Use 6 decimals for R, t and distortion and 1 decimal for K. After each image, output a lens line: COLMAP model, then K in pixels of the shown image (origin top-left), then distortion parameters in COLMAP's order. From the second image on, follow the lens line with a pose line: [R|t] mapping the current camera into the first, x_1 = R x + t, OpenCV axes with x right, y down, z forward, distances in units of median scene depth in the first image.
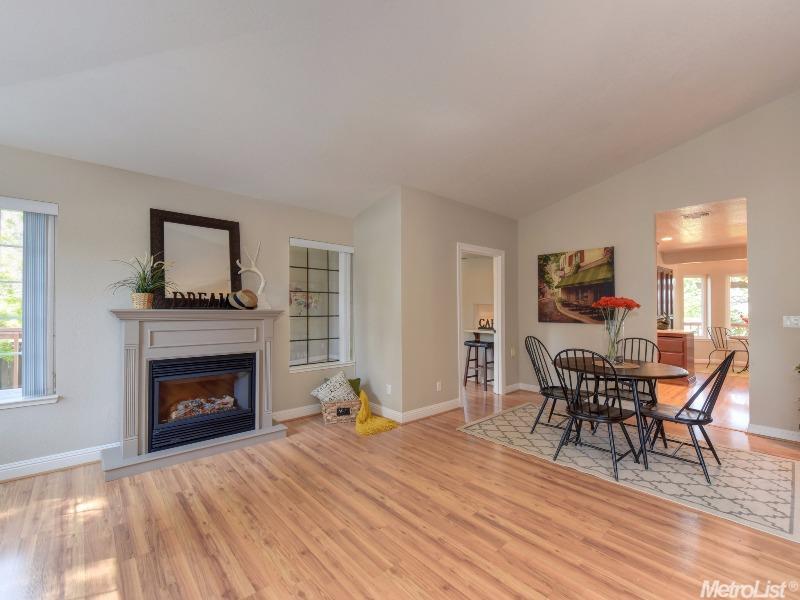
lens RADIAL K [[352.2, 0, 399.2], [0, 352.2, 303.4], [0, 0, 1]] dist [0.009469, -0.001531]
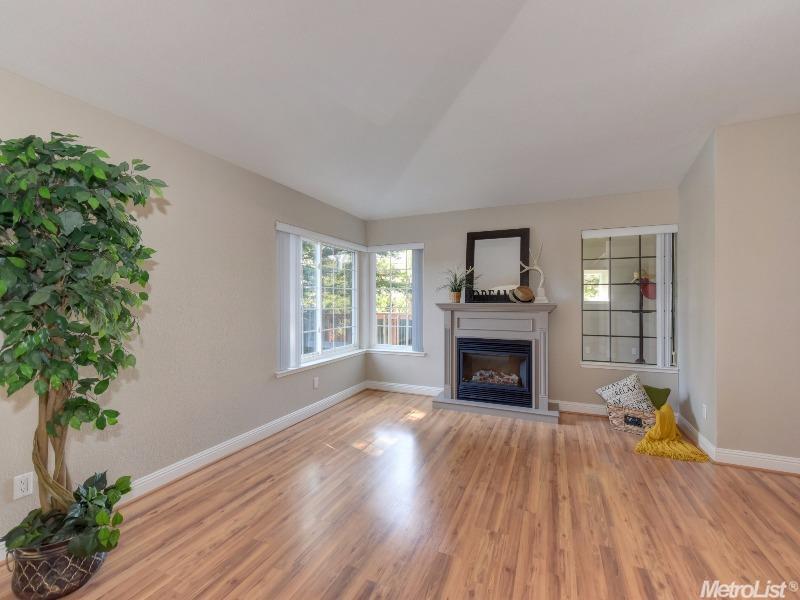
lens RADIAL K [[352.2, 0, 398.4], [0, 352.2, 301.9], [0, 0, 1]] dist [0.009469, -0.001531]
pose [[0.418612, -0.003154, -0.908160, 0.469349], [0.014770, 0.999885, 0.003335, 0.003569], [0.908045, -0.014810, 0.418611, 0.139439]]
